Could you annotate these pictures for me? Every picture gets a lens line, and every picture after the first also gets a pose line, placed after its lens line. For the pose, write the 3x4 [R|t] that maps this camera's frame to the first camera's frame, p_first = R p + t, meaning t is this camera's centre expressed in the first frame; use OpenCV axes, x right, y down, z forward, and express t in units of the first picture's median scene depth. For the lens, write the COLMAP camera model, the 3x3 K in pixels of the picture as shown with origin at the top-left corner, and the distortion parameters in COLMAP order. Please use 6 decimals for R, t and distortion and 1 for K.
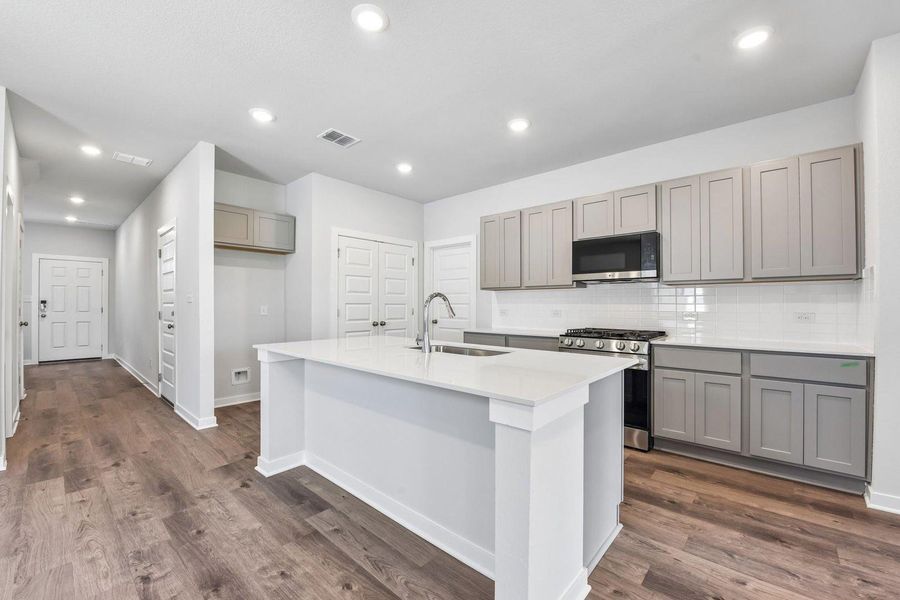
lens RADIAL K [[369.4, 0, 461.9], [0, 369.4, 303.5], [0, 0, 1]] dist [-0.016080, -0.000838]
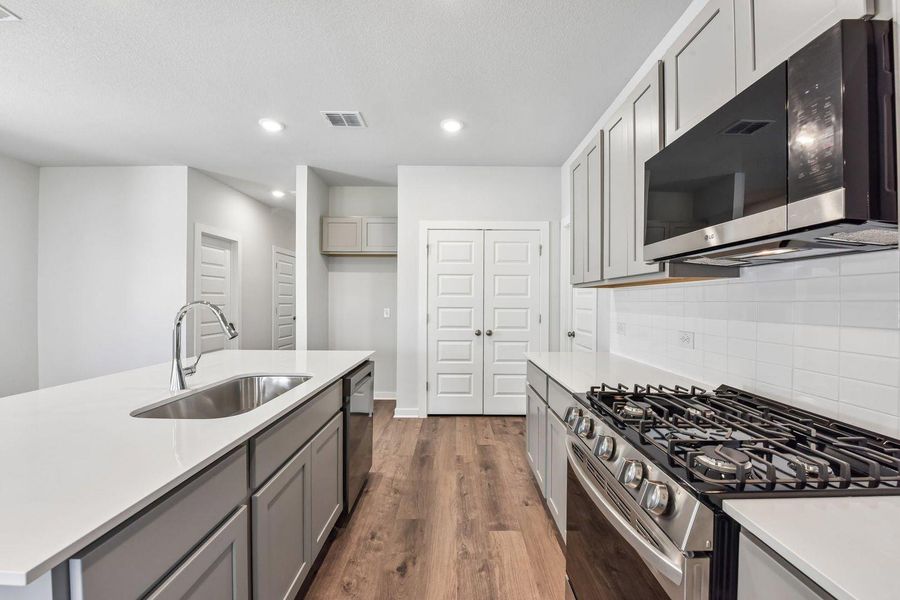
lens RADIAL K [[369.4, 0, 454.9], [0, 369.4, 302.3], [0, 0, 1]] dist [-0.016080, -0.000838]
pose [[0.651182, 0.004306, -0.758909, 0.536472], [-0.000323, 0.999985, 0.005397, -0.024102], [0.758921, -0.003269, 0.651174, 0.685072]]
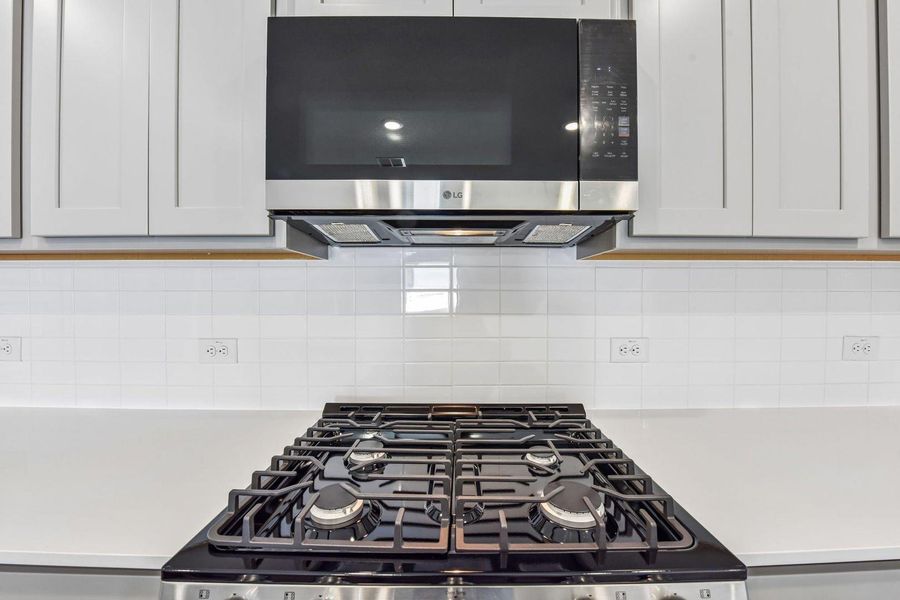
lens RADIAL K [[392.9, 0, 450.5], [0, 392.9, 296.8], [0, 0, 1]] dist [-0.013307, -0.000096]
pose [[0.766779, -0.009834, 0.641836, 0.275040], [-0.003782, 0.999796, 0.019837, -0.023238], [-0.641900, -0.017638, 0.766585, 0.887789]]
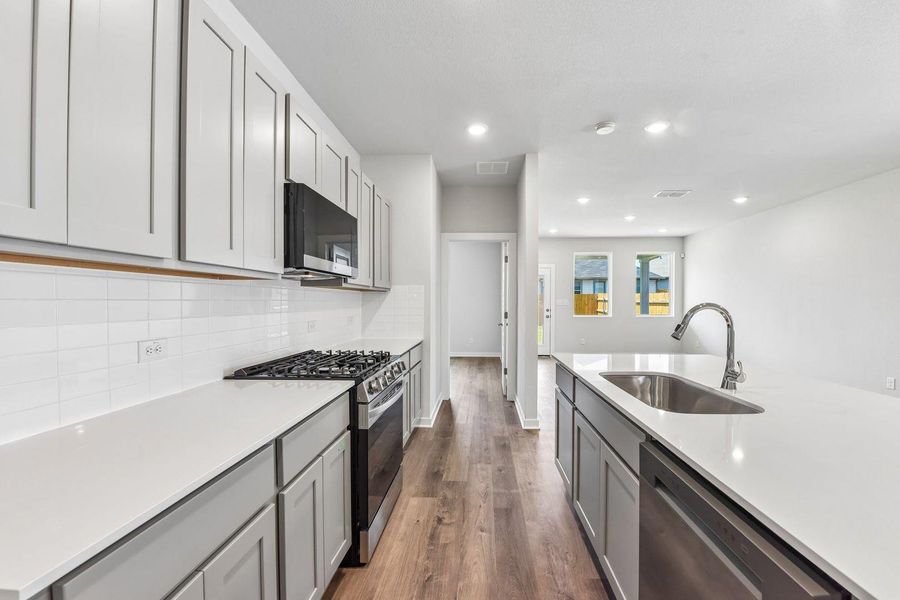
lens RADIAL K [[369.4, 0, 475.1], [0, 369.4, 306.8], [0, 0, 1]] dist [-0.016080, -0.000838]
pose [[-0.626925, -0.012103, 0.778985, -0.236358], [-0.002552, 0.999906, 0.013482, -0.020534], [-0.779075, 0.006464, -0.626897, 1.283397]]
